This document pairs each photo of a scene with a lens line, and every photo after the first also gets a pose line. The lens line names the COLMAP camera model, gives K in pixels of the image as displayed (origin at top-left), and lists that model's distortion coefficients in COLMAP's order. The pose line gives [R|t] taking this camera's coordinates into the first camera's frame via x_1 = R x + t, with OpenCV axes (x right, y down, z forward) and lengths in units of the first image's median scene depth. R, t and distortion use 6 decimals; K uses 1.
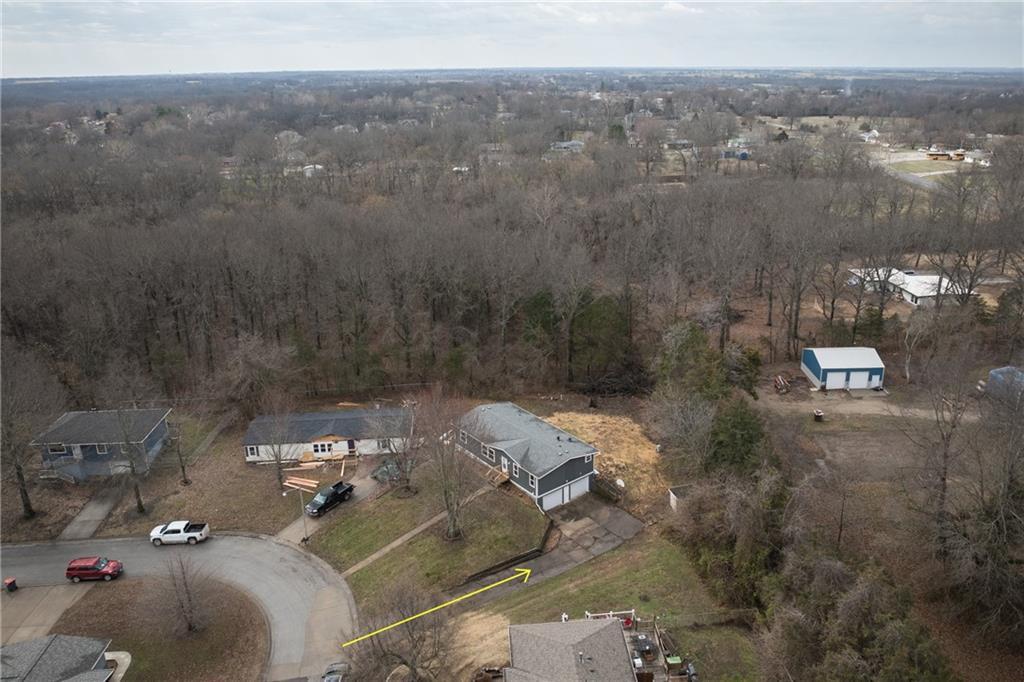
lens RADIAL K [[735.9, 0, 512.0], [0, 735.9, 341.0], [0, 0, 1]] dist [0.004273, 0.000898]
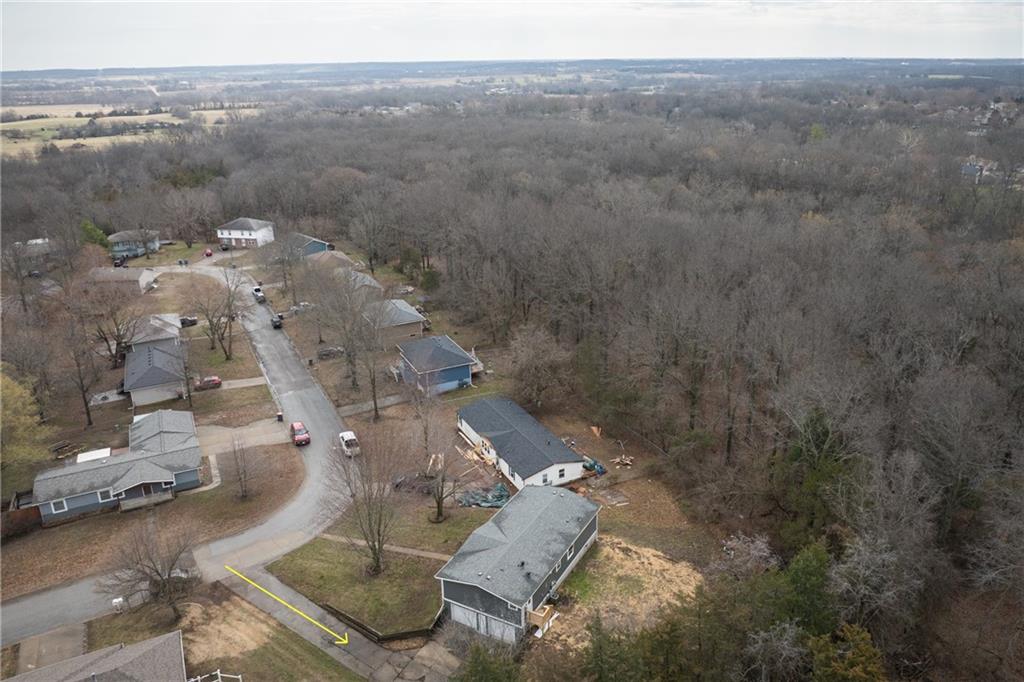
lens RADIAL K [[735.9, 0, 512.0], [0, 735.9, 341.0], [0, 0, 1]] dist [0.004273, 0.000898]
pose [[0.396813, 0.345480, -0.850402, 0.730023], [-0.304834, 0.923483, 0.232928, -0.305524], [0.865803, 0.166802, 0.471764, 0.644628]]
